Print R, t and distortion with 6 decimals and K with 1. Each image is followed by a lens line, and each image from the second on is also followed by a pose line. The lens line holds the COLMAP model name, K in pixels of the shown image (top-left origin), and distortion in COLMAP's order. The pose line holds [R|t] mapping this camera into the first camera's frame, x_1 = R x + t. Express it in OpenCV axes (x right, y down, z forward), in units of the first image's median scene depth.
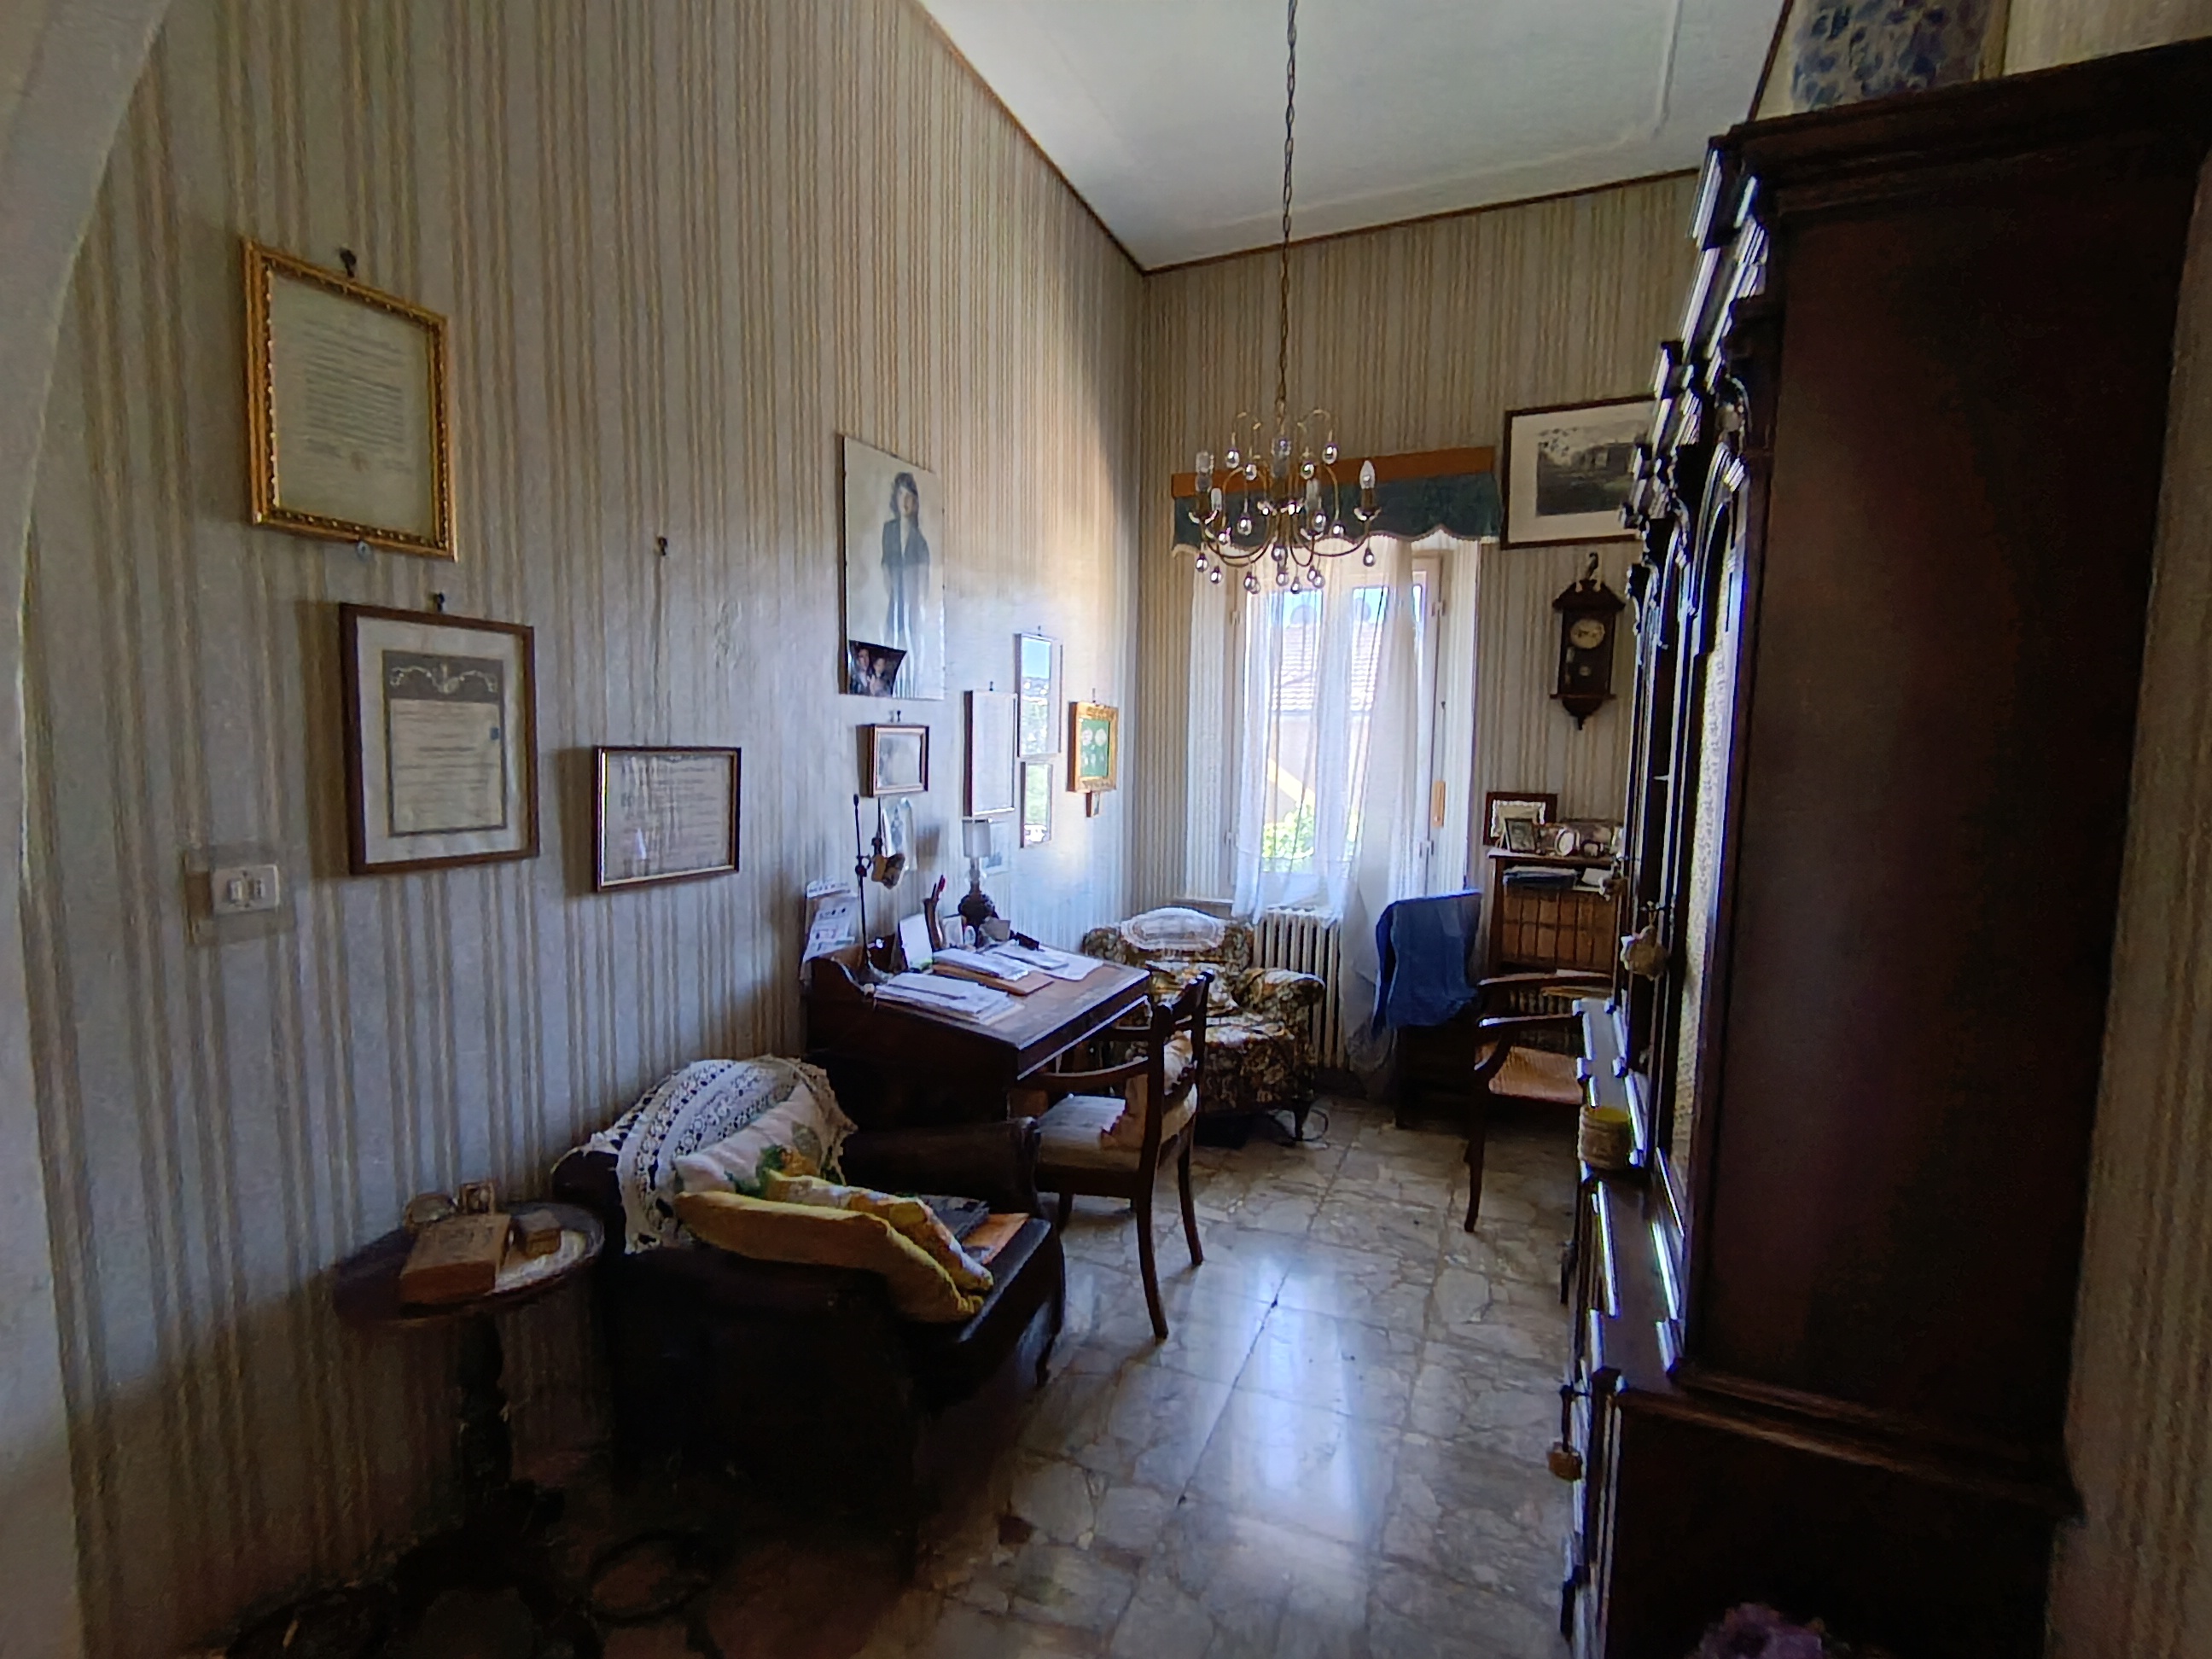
lens RADIAL K [[1036.7, 0, 1106.0], [0, 1036.7, 829.5], [0, 0, 1]] dist [-0.001773, -0.000143]
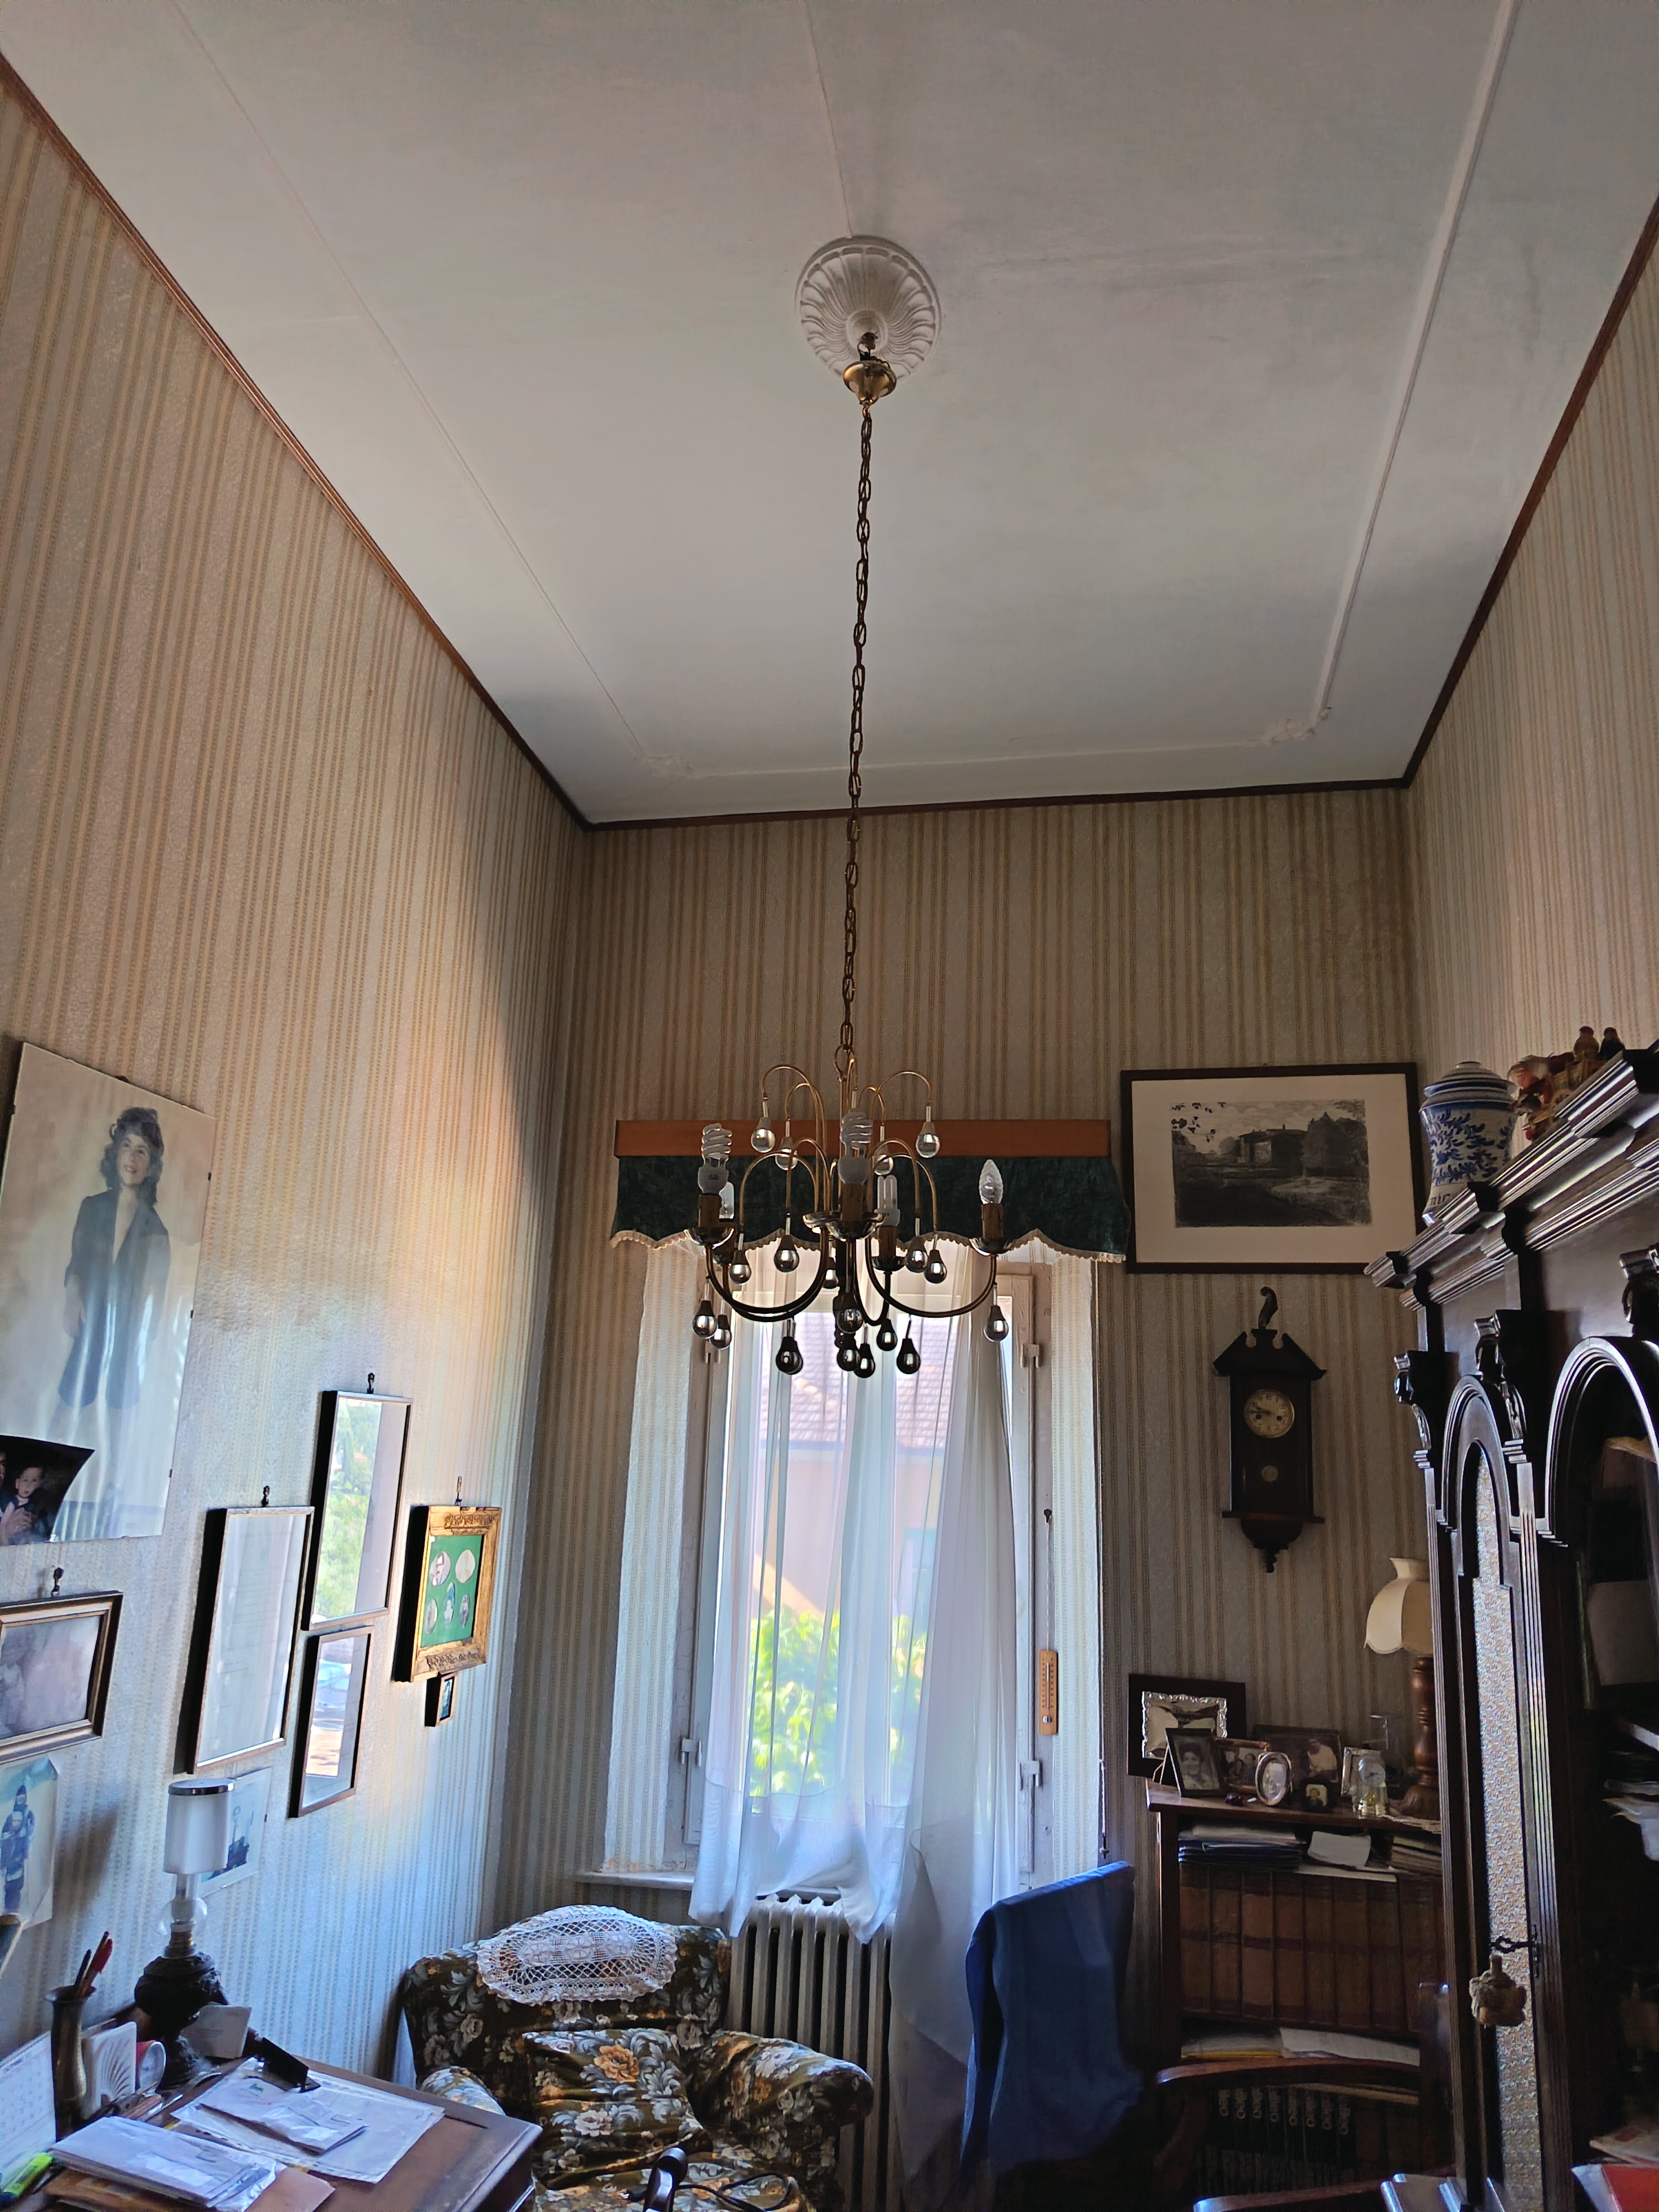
lens RADIAL K [[1547.5, 0, 829.5], [0, 1547.5, 1106.0], [0, 0, 1]] dist [0.032190, -0.036049]
pose [[0.972725, 0.073684, 0.219947, -0.019188], [-0.000396, 0.948731, -0.316083, -0.070290], [-0.231961, 0.307375, 0.922884, 0.135140]]
